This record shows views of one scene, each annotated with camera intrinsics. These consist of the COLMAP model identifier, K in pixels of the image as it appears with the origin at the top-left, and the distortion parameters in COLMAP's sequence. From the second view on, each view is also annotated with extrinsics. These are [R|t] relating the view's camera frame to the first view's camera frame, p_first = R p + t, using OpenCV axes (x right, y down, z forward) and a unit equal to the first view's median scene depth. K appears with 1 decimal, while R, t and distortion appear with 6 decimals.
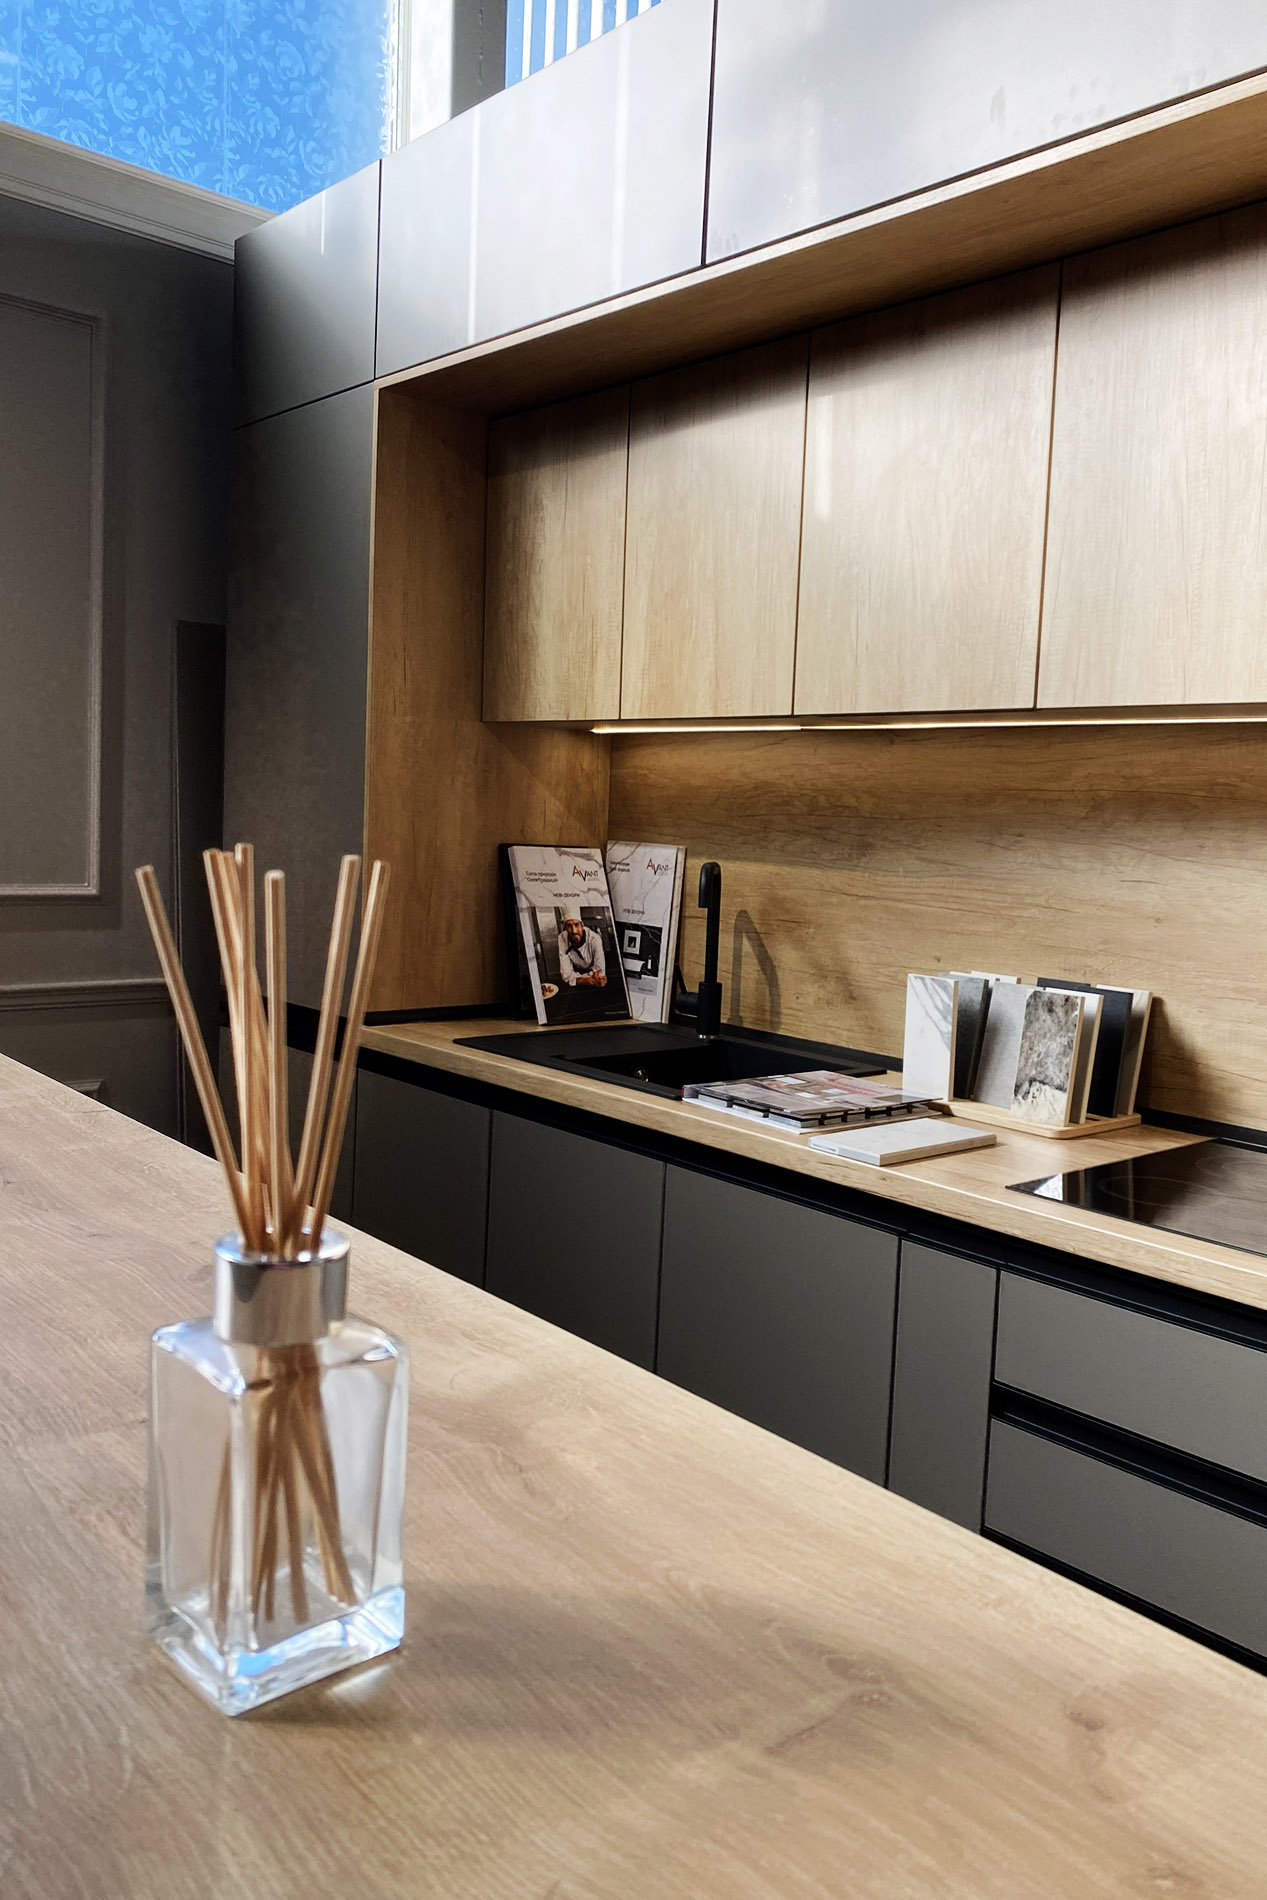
lens RADIAL K [[1455.4, 0, 649.9], [0, 1455.4, 958.3], [0, 0, 1]] dist [0.011812, -0.023678]
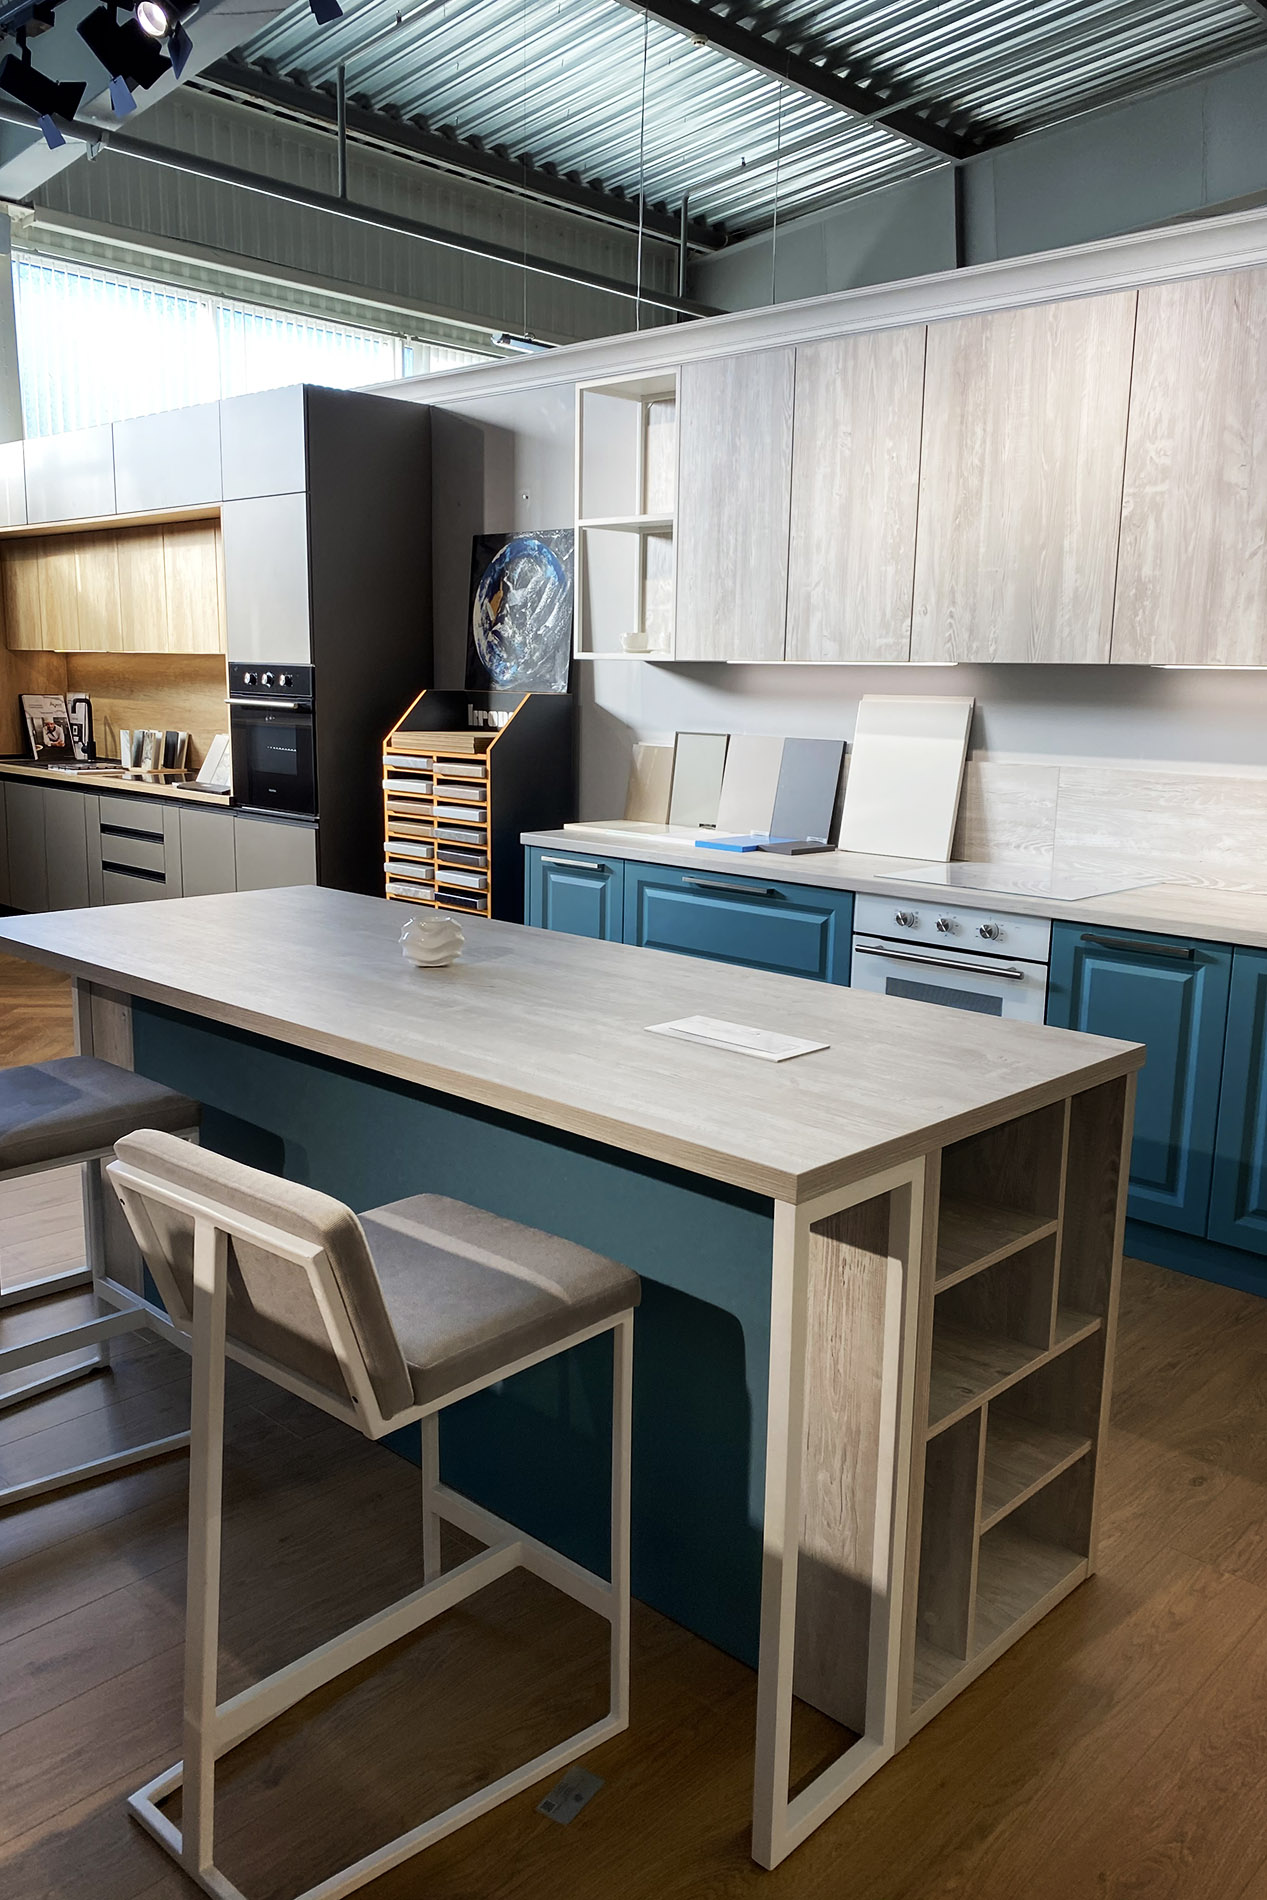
lens RADIAL K [[1455.4, 0, 626.8], [0, 1455.4, 952.6], [0, 0, 1]] dist [0.011812, -0.023678]
pose [[0.994346, -0.041837, 0.097596, 0.778030], [0.032383, 0.994804, 0.096523, 0.184006], [-0.101127, -0.092817, 0.990534, -1.947807]]
